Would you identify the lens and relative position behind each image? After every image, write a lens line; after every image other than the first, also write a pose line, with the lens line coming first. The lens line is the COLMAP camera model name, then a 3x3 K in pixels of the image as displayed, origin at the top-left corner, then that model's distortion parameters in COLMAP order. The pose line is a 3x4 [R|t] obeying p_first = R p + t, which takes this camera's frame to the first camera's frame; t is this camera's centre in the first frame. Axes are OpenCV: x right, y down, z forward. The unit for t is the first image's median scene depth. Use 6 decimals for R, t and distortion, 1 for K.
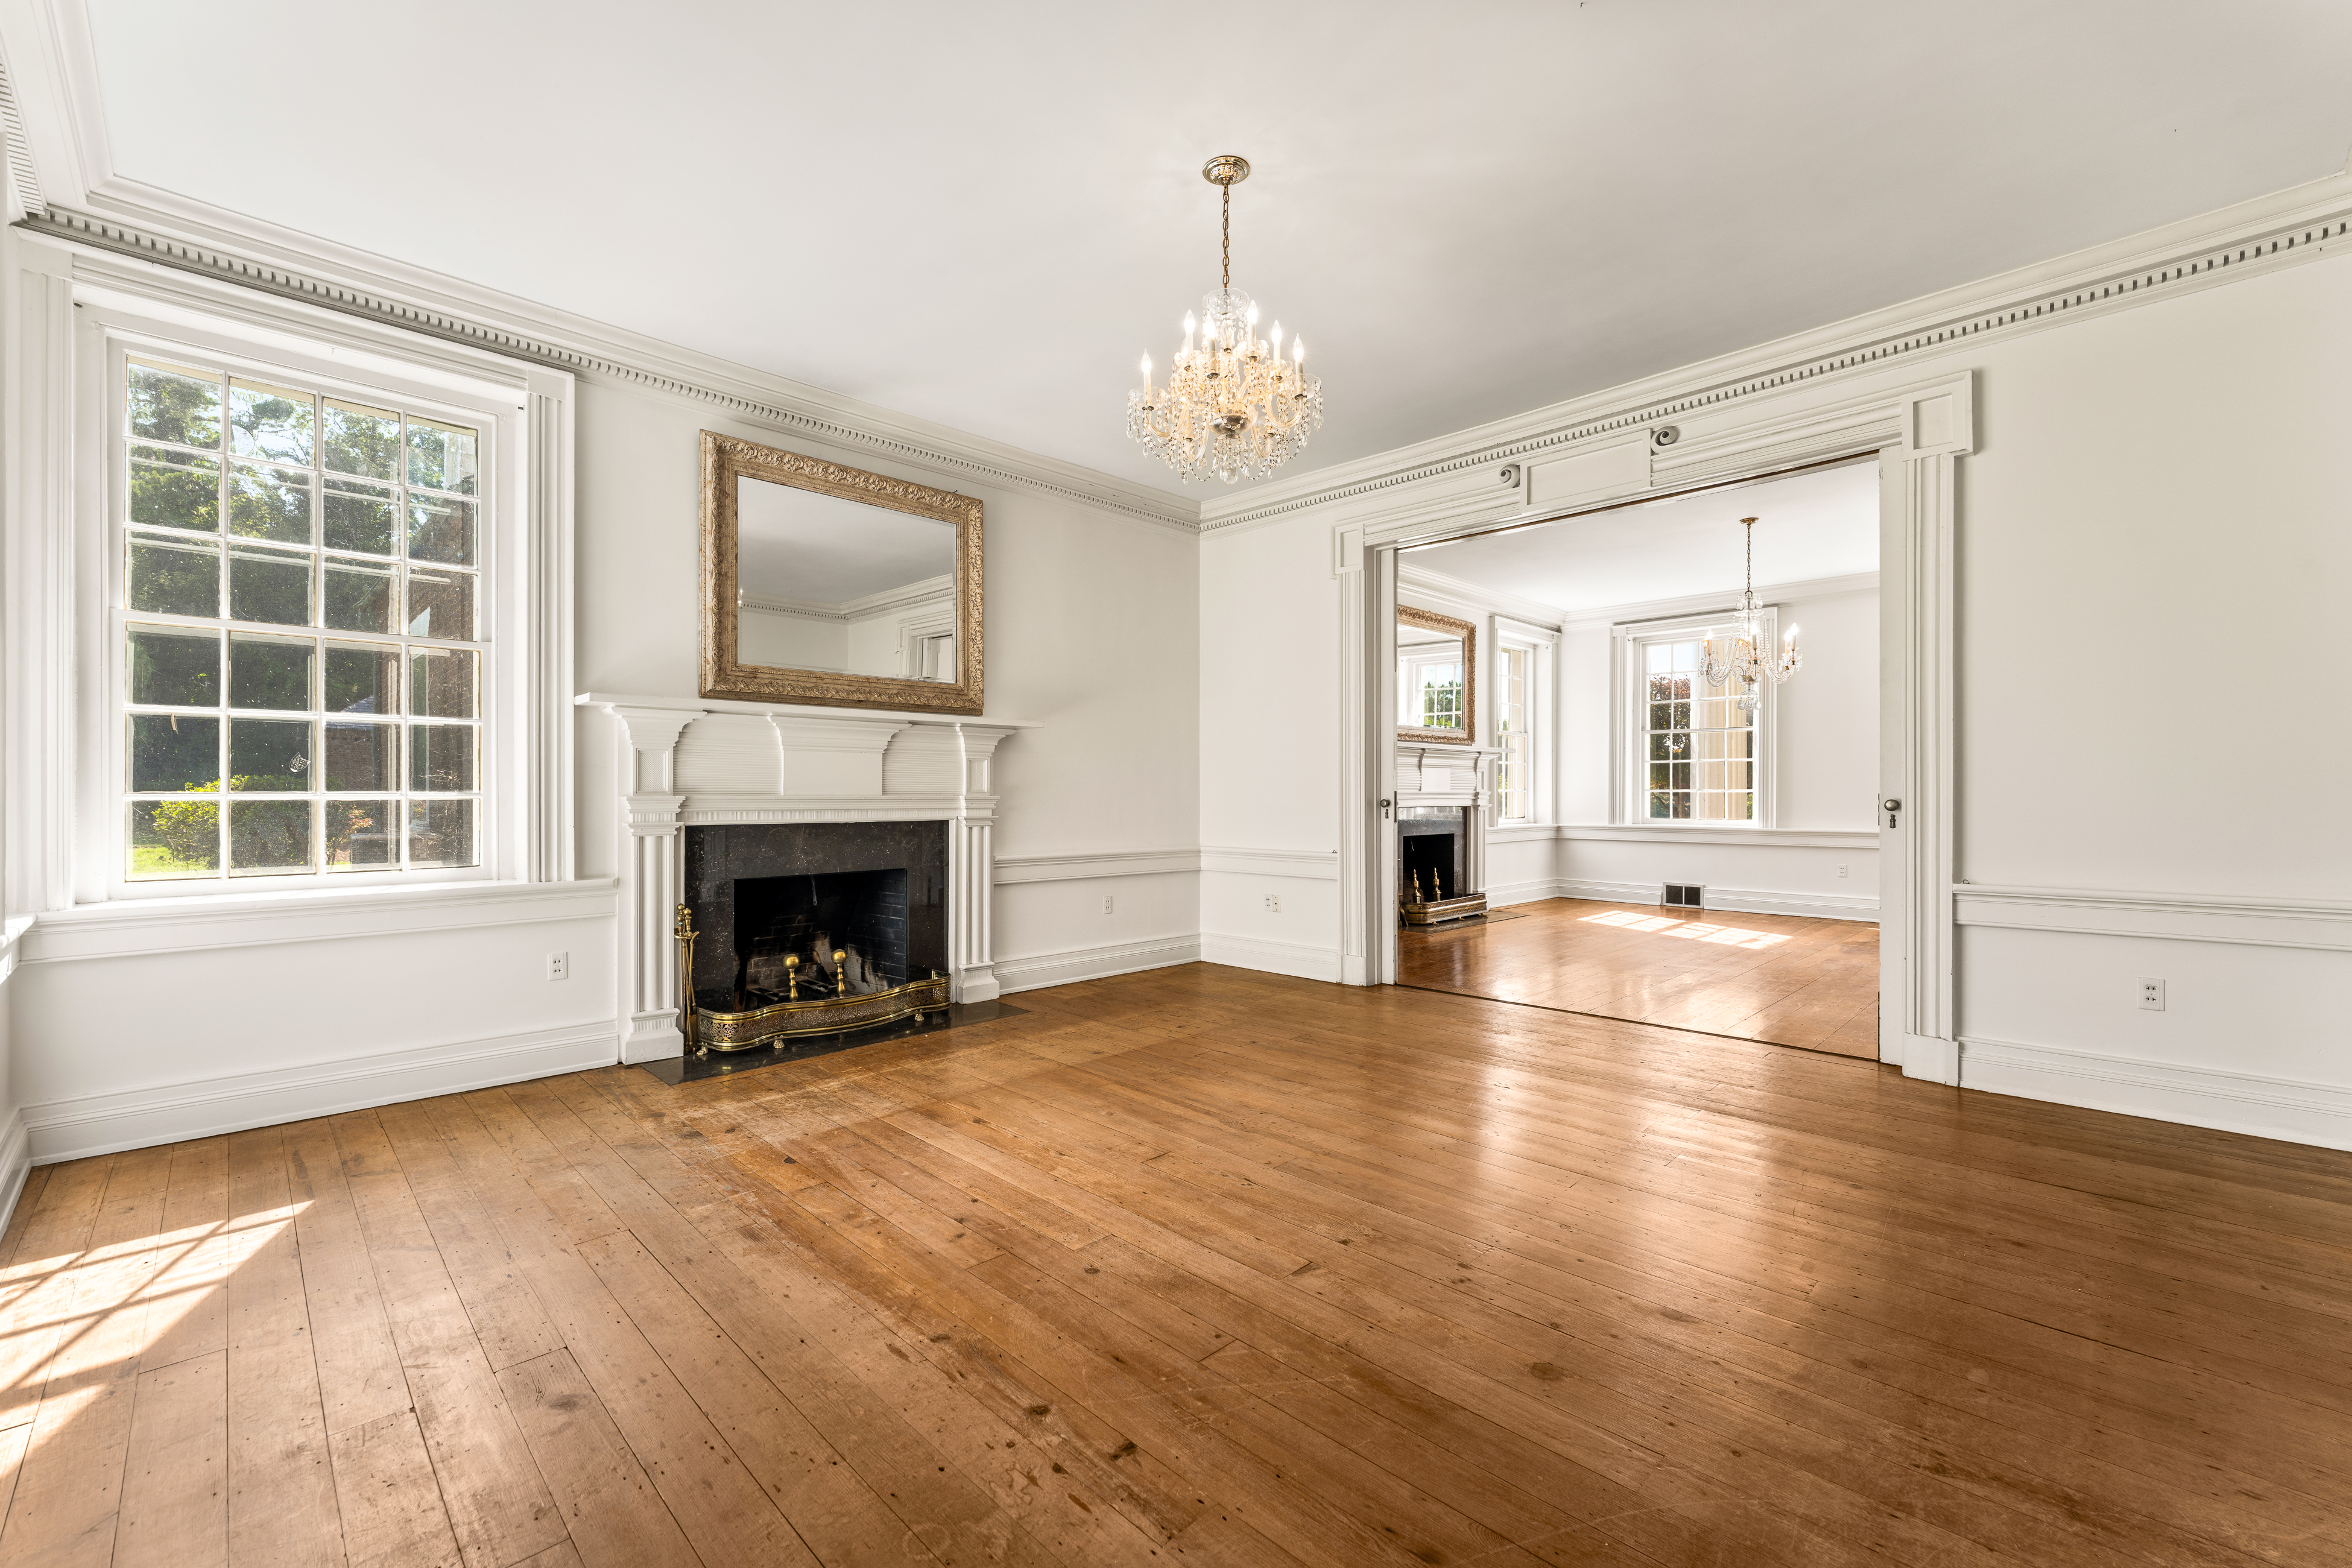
lens RADIAL K [[987.4, 0, 1198.9], [0, 987.4, 792.4], [0, 0, 1]] dist [-0.006905, -0.000541]
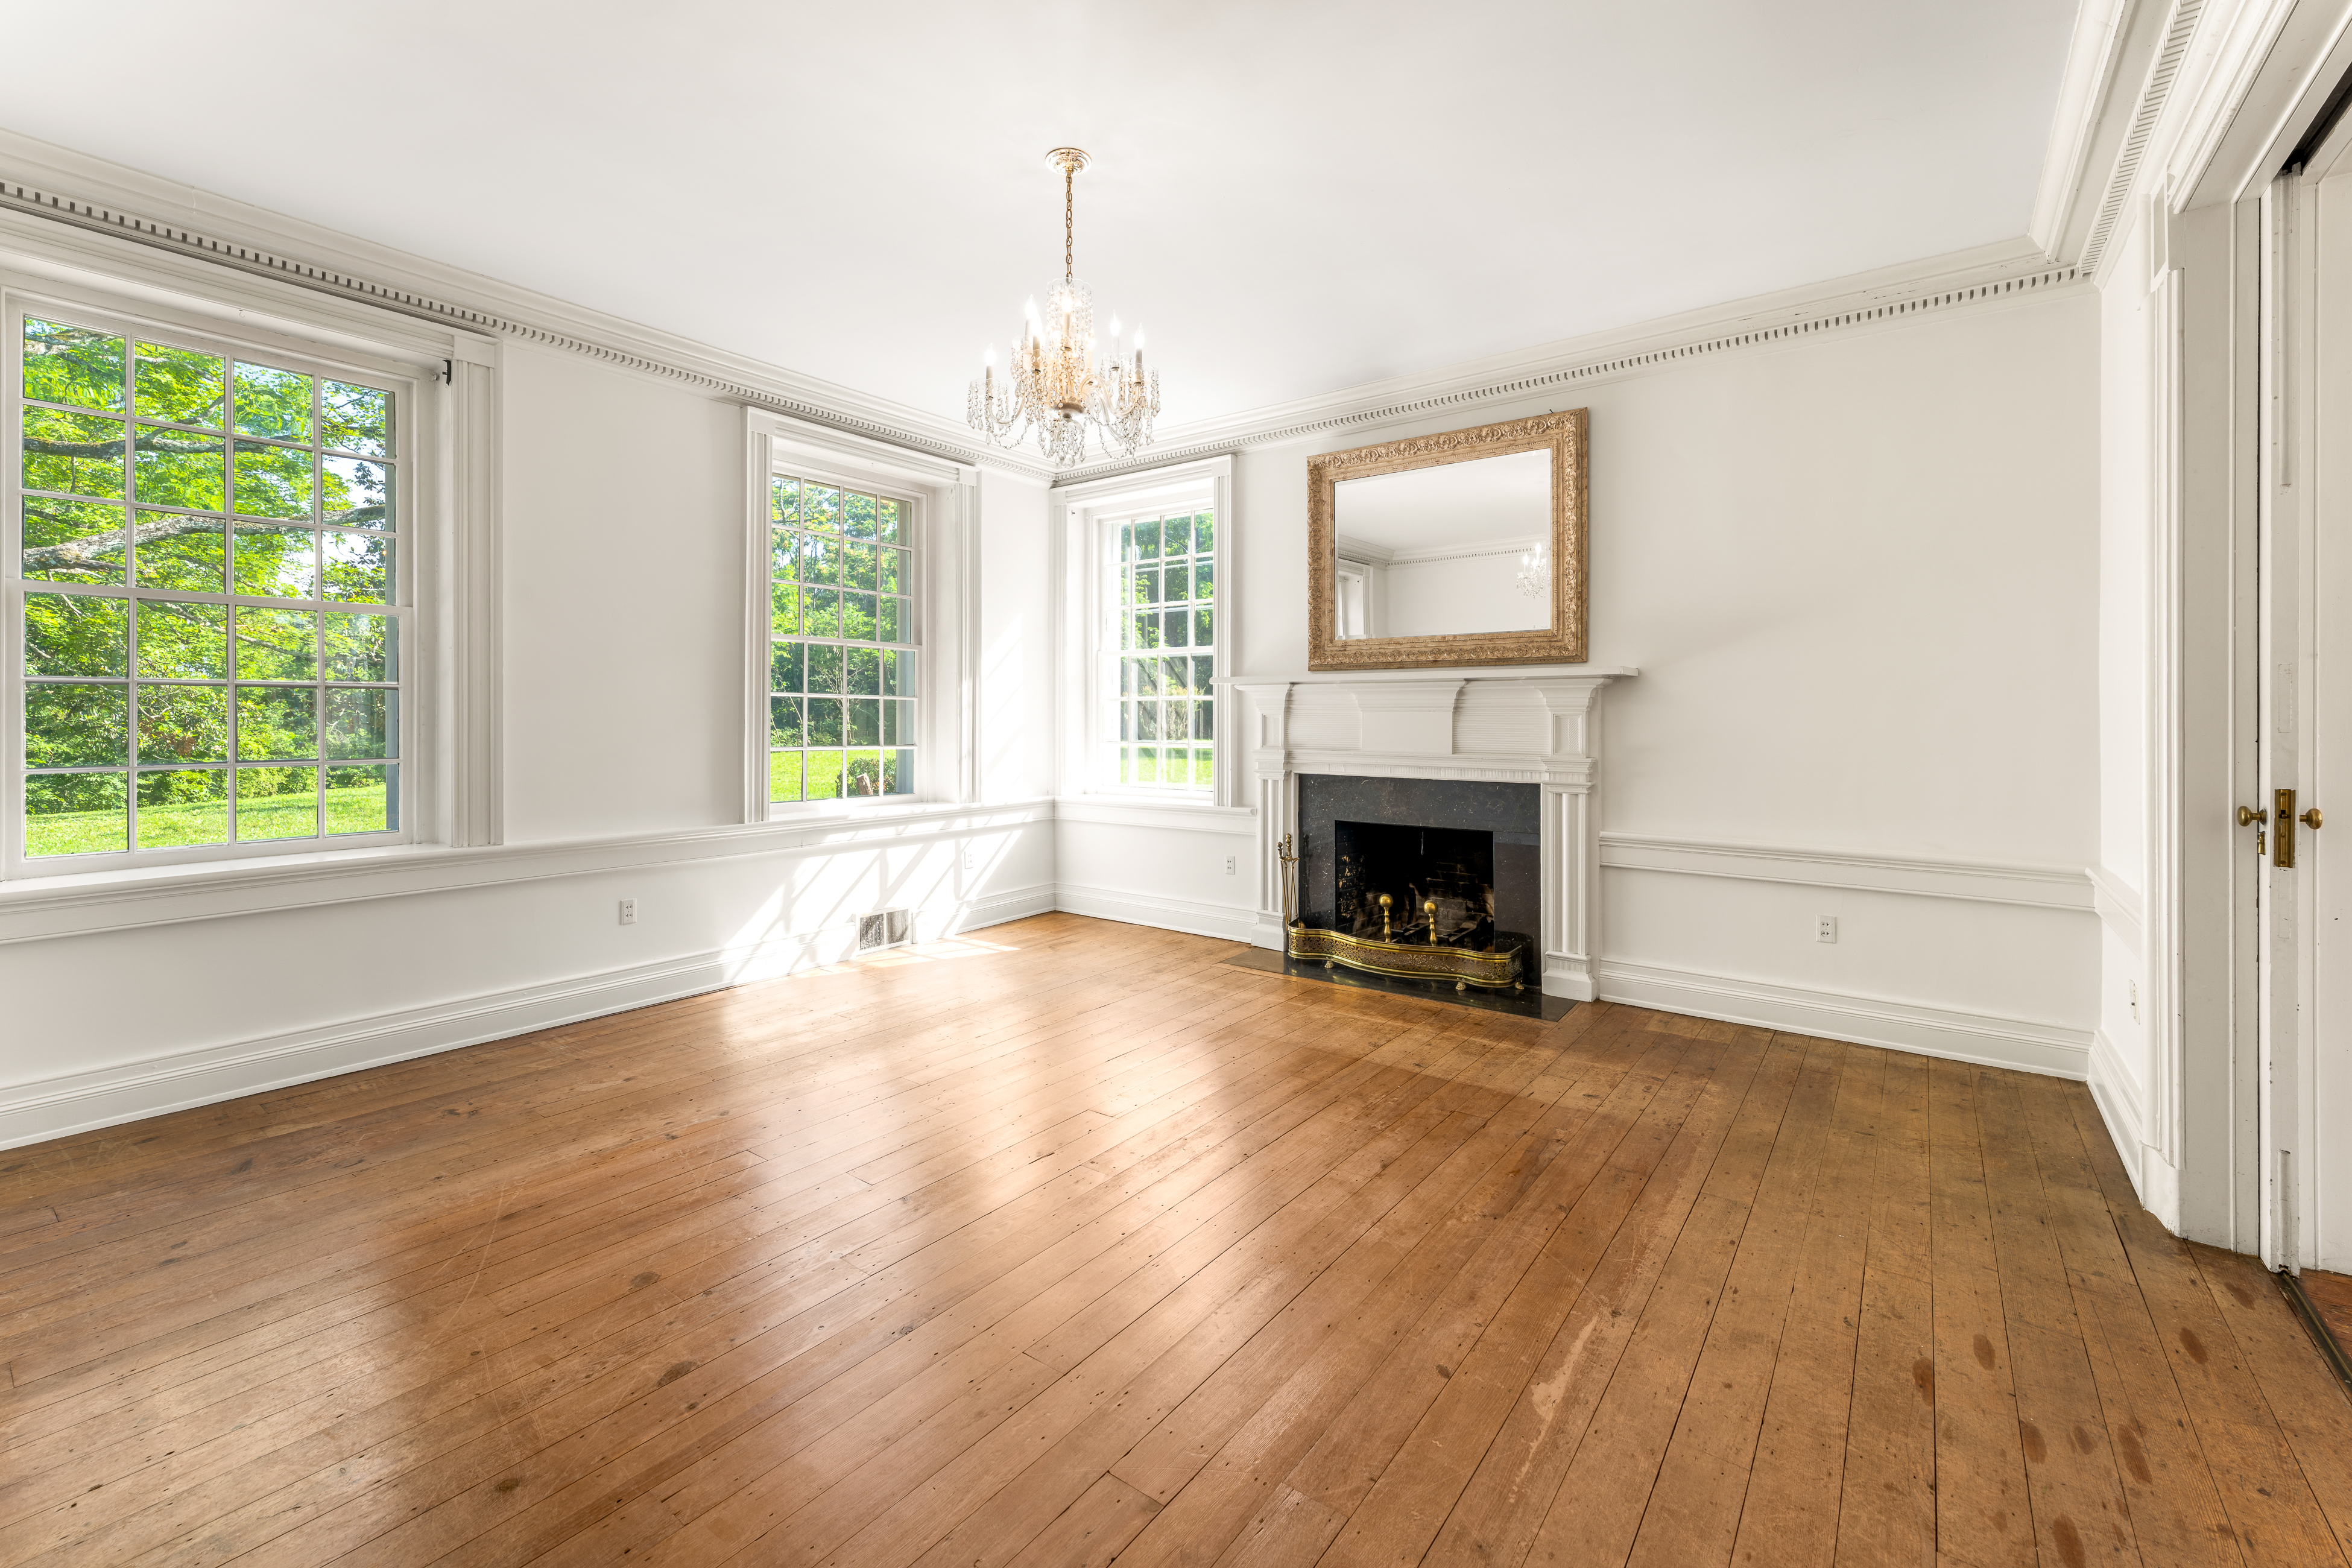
lens RADIAL K [[987.4, 0, 1194.0], [0, 987.4, 715.7], [0, 0, 1]] dist [-0.006905, -0.000541]
pose [[0.119138, -0.018377, -0.992708, 0.646310], [-0.019985, 0.999582, -0.020903, -0.009503], [0.992677, 0.022330, 0.118720, 0.641601]]
